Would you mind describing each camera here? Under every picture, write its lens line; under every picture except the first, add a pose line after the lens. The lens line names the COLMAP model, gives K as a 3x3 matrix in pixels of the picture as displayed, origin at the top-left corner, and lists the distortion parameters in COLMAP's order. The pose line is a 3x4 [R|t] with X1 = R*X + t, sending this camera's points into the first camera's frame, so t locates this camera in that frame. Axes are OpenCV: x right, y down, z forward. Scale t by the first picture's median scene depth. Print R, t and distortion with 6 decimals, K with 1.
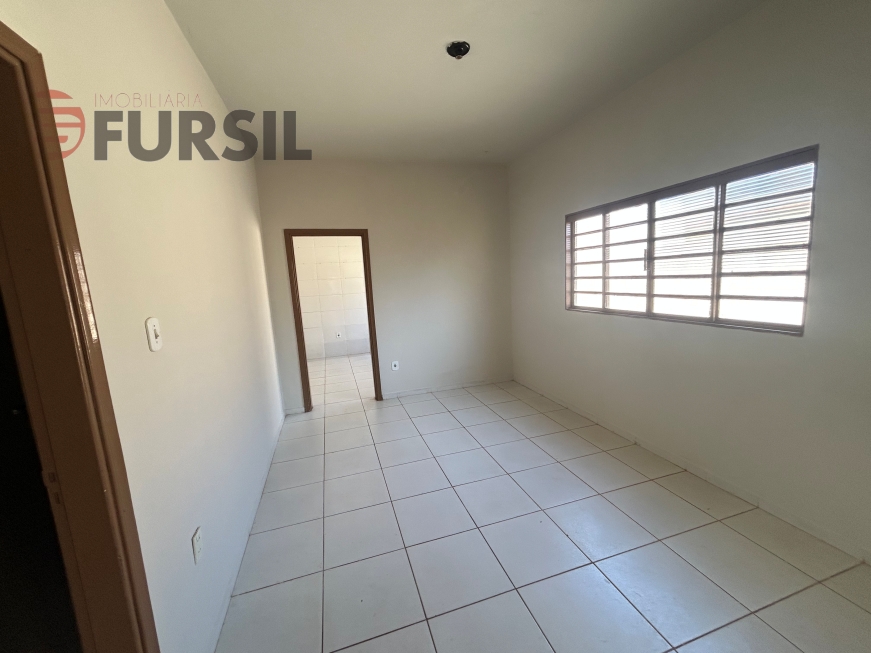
lens RADIAL K [[349.4, 0, 435.5], [0, 349.4, 326.5], [0, 0, 1]] dist [0.001494, 0.000055]
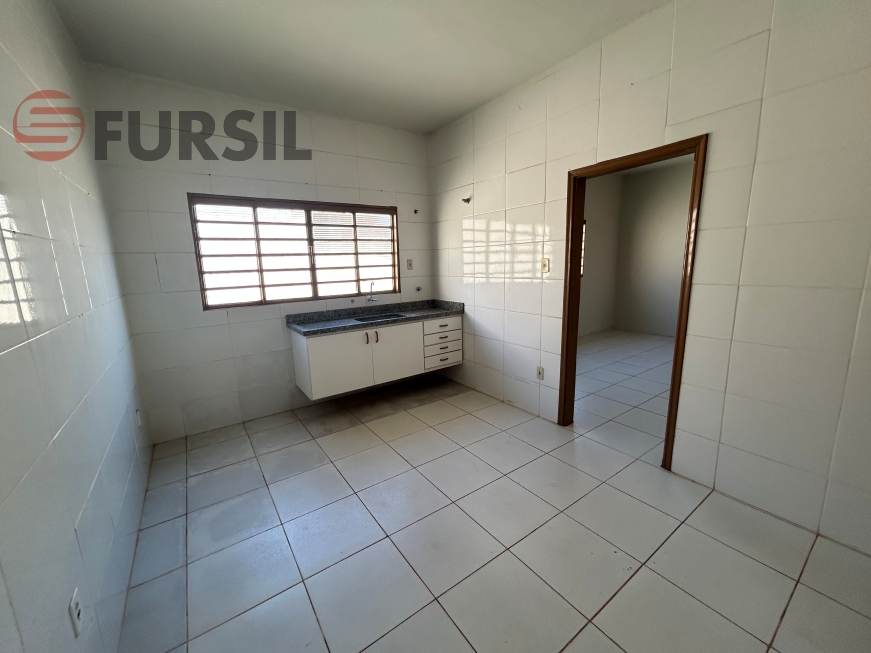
lens RADIAL K [[349.4, 0, 435.5], [0, 349.4, 326.5], [0, 0, 1]] dist [0.001494, 0.000055]
pose [[-0.313976, -0.158311, 0.936139, -0.771543], [0.153317, 0.964605, 0.214547, -0.143440], [-0.936970, 0.210889, -0.278591, 0.975575]]
